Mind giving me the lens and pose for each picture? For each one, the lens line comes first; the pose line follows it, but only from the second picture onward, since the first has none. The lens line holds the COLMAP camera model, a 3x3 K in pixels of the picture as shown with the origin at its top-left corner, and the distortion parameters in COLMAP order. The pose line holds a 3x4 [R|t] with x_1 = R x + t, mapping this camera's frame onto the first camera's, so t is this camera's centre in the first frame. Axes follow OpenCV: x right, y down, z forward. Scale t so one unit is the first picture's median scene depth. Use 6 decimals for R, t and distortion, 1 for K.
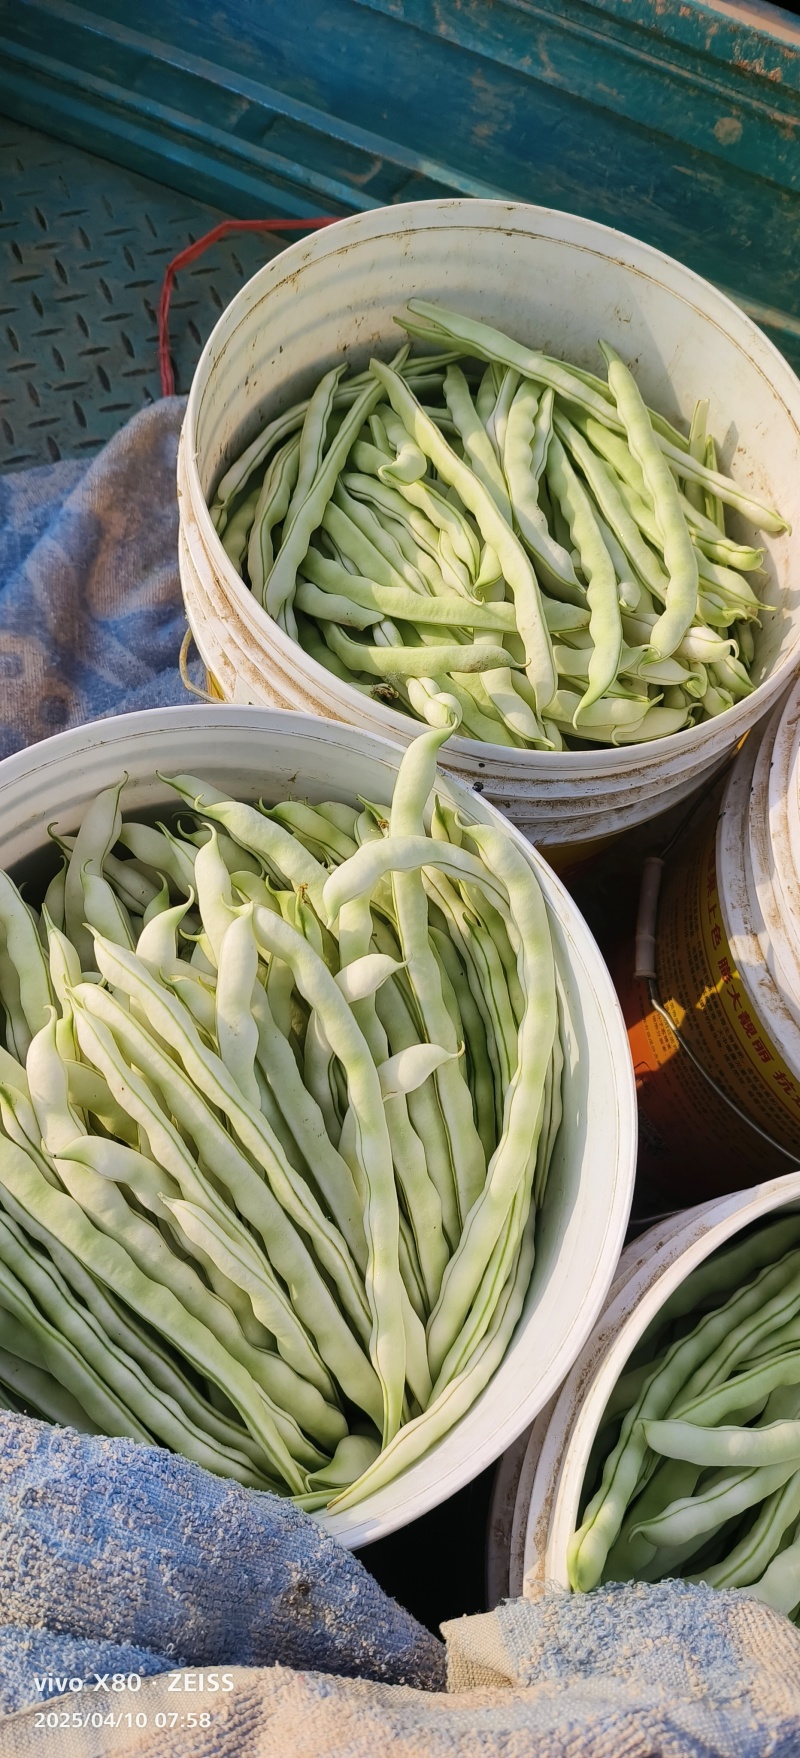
lens RADIAL K [[1122.0, 0, 400.0], [0, 1122.0, 879.0], [0, 0, 1]] dist [0.039540, -0.067468]
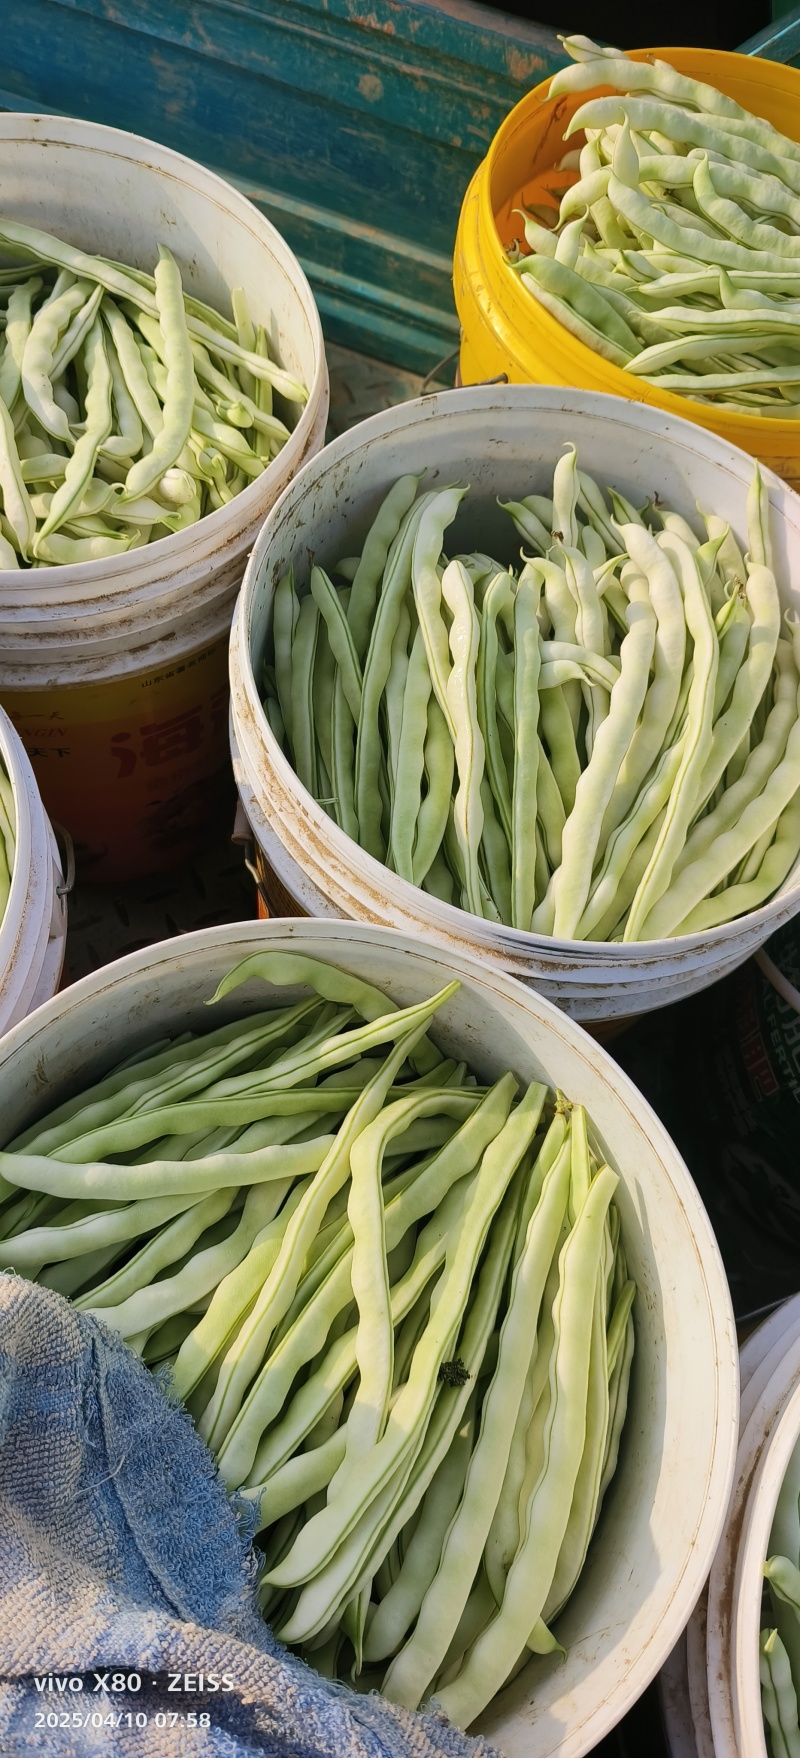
lens RADIAL K [[1125.2, 0, 410.4], [0, 1125.2, 868.0], [0, 0, 1]] dist [0.044574, -0.077242]
pose [[0.999498, -0.031473, -0.003718, 0.306274], [0.031183, 0.997590, -0.061975, 0.144559], [0.005659, 0.061827, 0.998071, -0.030135]]
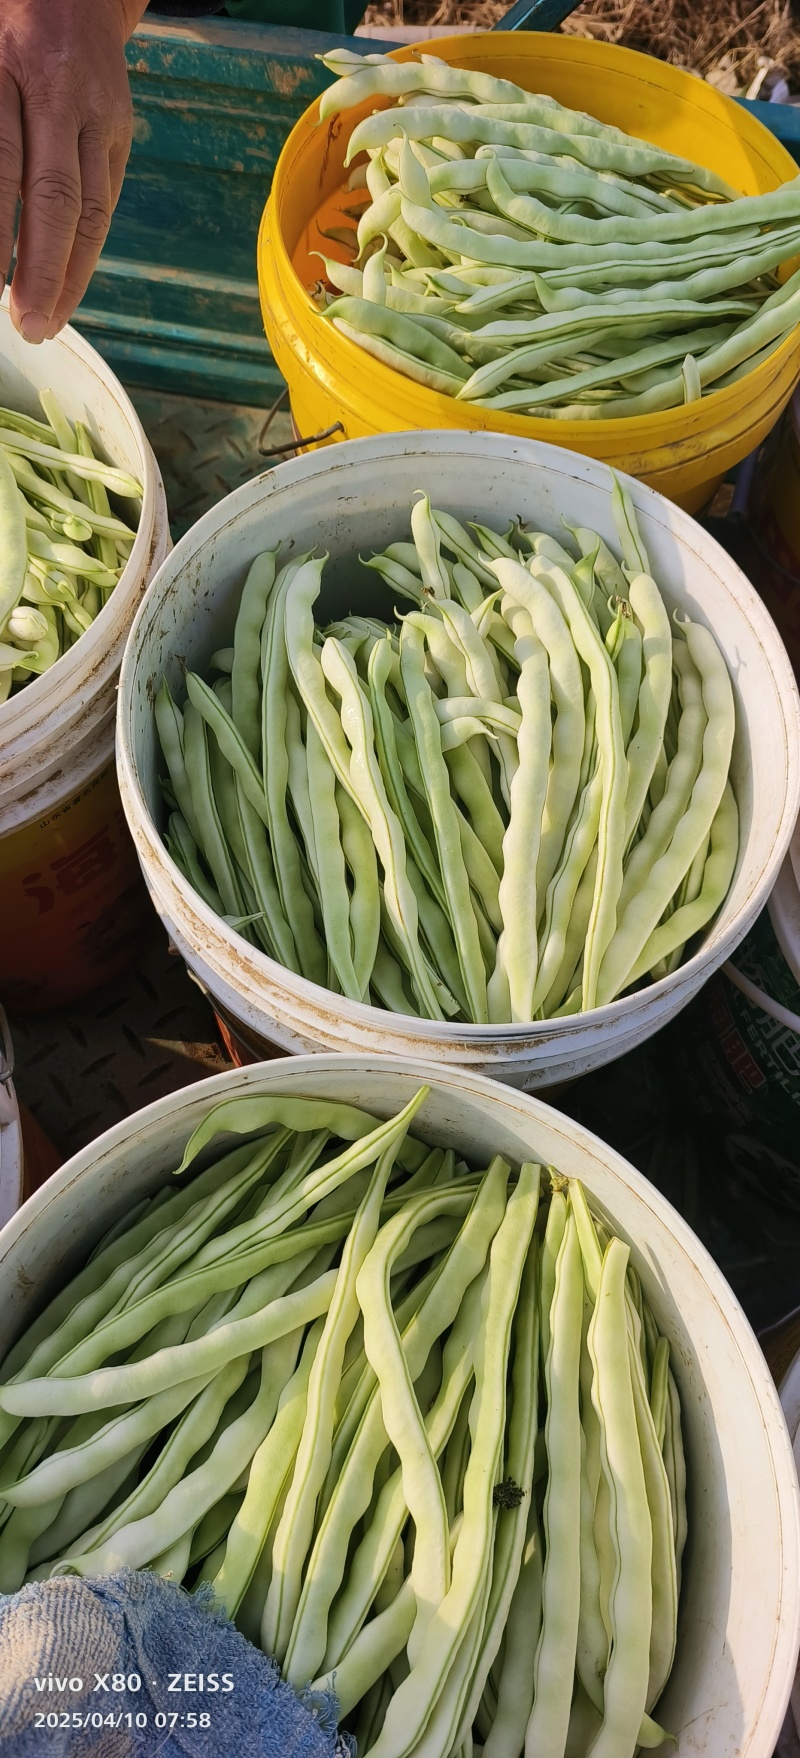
lens RADIAL K [[1122.0, 0, 400.0], [0, 1122.0, 879.0], [0, 0, 1]] dist [0.039540, -0.067468]
pose [[0.968504, -0.248041, 0.021789, 0.327222], [0.248498, 0.968392, -0.021573, 0.077149], [-0.015750, 0.026308, 0.999530, -0.011258]]
